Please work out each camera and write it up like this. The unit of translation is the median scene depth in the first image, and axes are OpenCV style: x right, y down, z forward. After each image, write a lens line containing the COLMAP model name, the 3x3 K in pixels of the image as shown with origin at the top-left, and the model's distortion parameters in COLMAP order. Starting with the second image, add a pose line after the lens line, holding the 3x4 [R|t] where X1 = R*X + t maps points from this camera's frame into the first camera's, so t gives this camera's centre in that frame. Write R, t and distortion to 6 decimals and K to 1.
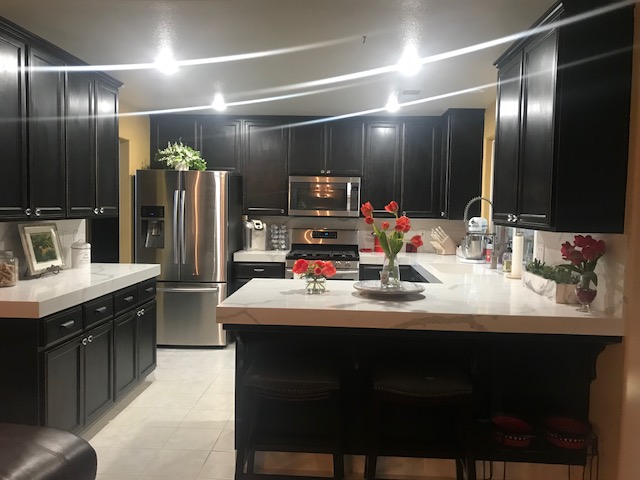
lens RADIAL K [[527.5, 0, 321.2], [0, 527.5, 237.2], [0, 0, 1]] dist [0.057674, -0.086385]
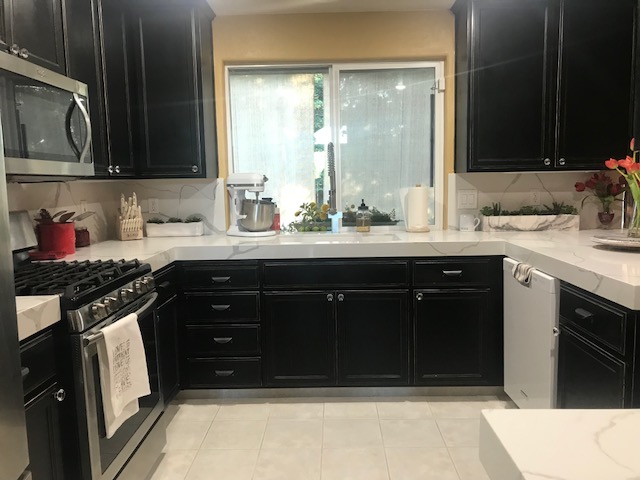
lens RADIAL K [[527.5, 0, 321.2], [0, 527.5, 237.2], [0, 0, 1]] dist [0.057674, -0.086385]
pose [[-0.028711, -0.126179, 0.991592, -0.564077], [0.072581, 0.989119, 0.127966, -0.047397], [-0.996949, 0.075645, -0.019241, 1.208499]]
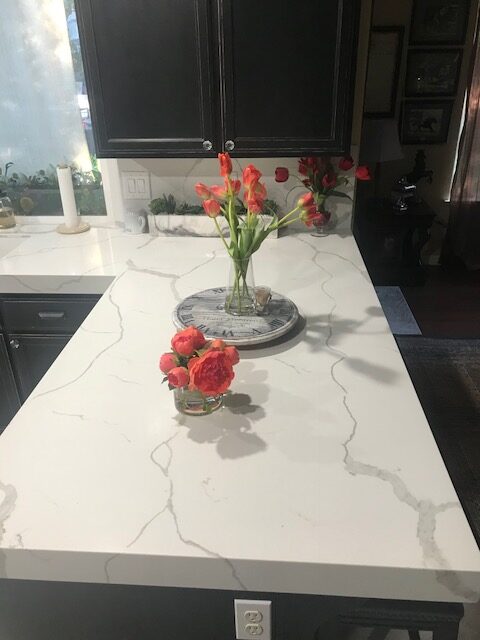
lens RADIAL K [[527.5, 0, 240.0], [0, 527.5, 320.0], [0, 0, 1]] dist [0.057674, -0.086385]
pose [[0.026889, -0.472662, 0.880833, -0.291772], [0.072689, 0.879744, 0.469859, -0.131499], [-0.996992, 0.051393, 0.058012, 0.759135]]
